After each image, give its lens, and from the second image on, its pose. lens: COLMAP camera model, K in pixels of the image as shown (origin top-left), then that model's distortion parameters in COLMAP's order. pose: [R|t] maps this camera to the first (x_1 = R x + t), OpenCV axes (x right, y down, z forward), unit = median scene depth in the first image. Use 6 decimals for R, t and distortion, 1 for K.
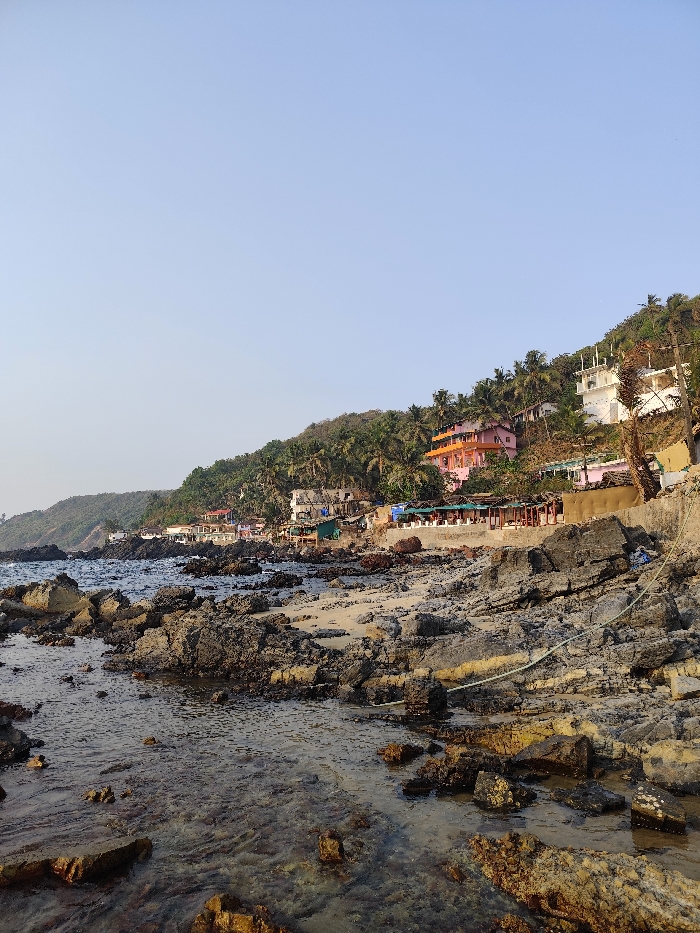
lens RADIAL K [[631.8, 0, 349.5], [0, 631.8, 467.8], [0, 0, 1]] dist [0.012397, -0.001982]
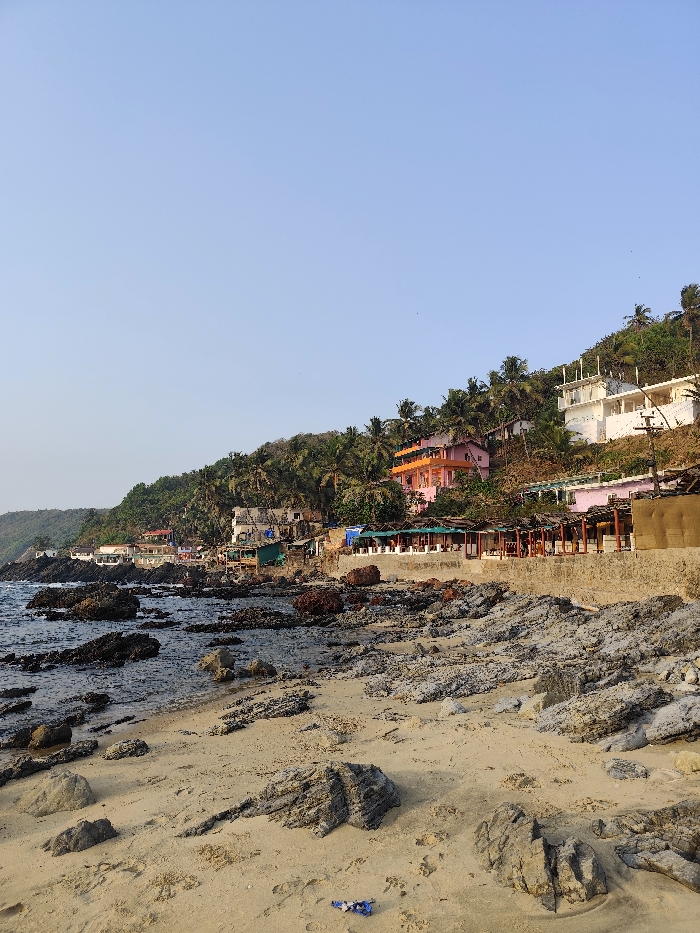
lens RADIAL K [[631.8, 0, 352.3], [0, 631.8, 462.2], [0, 0, 1]] dist [0.012397, -0.001982]
pose [[0.996497, 0.042688, 0.071912, 0.009052], [-0.038919, 0.997834, -0.053028, 0.014924], [-0.074020, 0.050043, 0.996000, 0.133352]]
